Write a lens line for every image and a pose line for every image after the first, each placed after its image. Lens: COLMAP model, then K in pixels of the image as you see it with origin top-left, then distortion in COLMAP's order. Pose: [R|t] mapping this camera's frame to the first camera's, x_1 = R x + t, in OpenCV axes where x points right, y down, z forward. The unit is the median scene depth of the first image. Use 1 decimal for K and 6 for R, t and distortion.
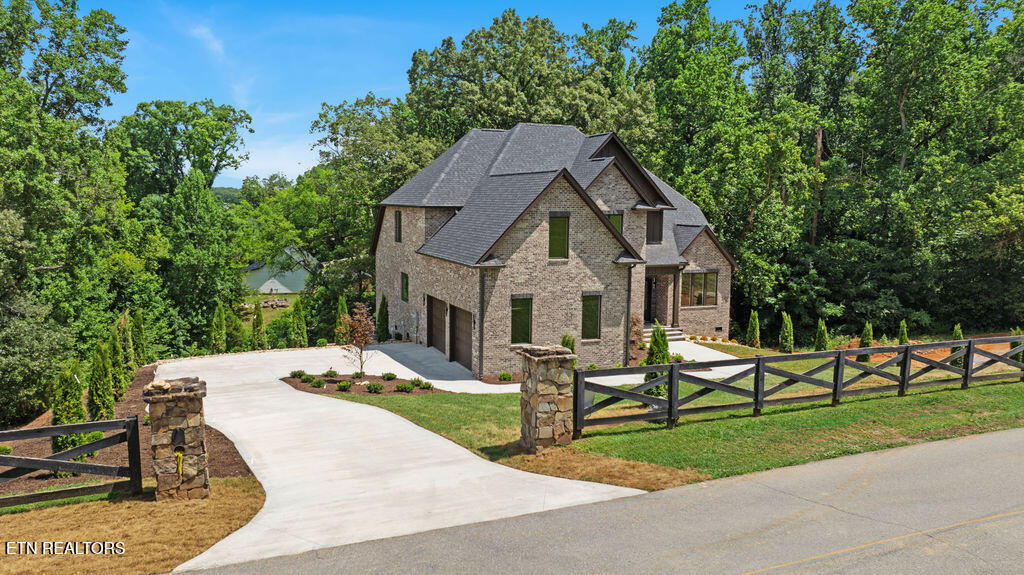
lens RADIAL K [[705.2, 0, 511.2], [0, 705.2, 285.7], [0, 0, 1]] dist [-0.011972, -0.001404]
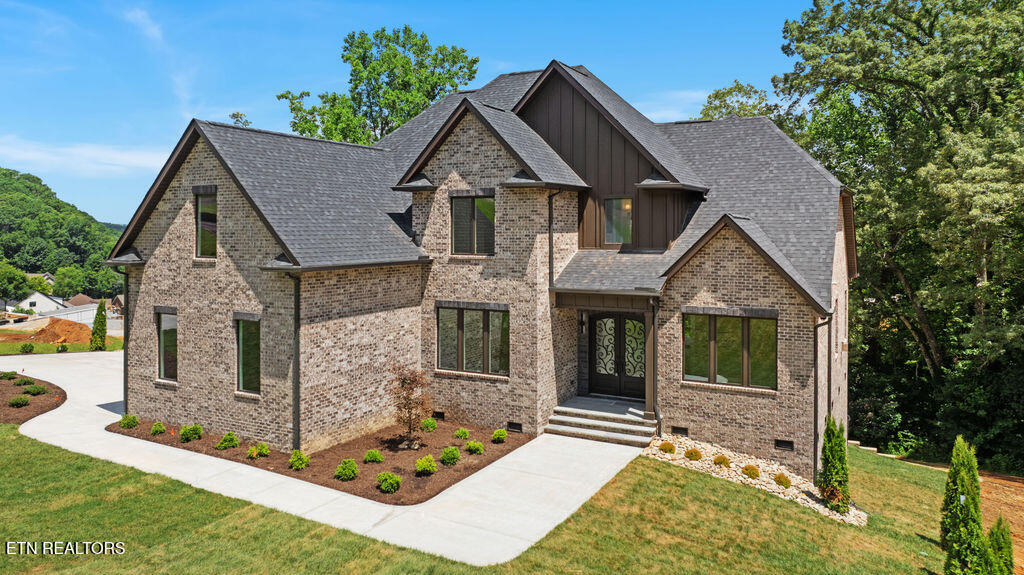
lens RADIAL K [[722.6, 0, 511.1], [0, 722.6, 245.9], [0, 0, 1]] dist [-0.012450, 0.001631]
pose [[0.639137, 0.005243, -0.769075, 0.753332], [-0.082646, 0.994655, -0.061901, -0.030946], [0.764640, 0.103124, 0.636154, 0.783365]]
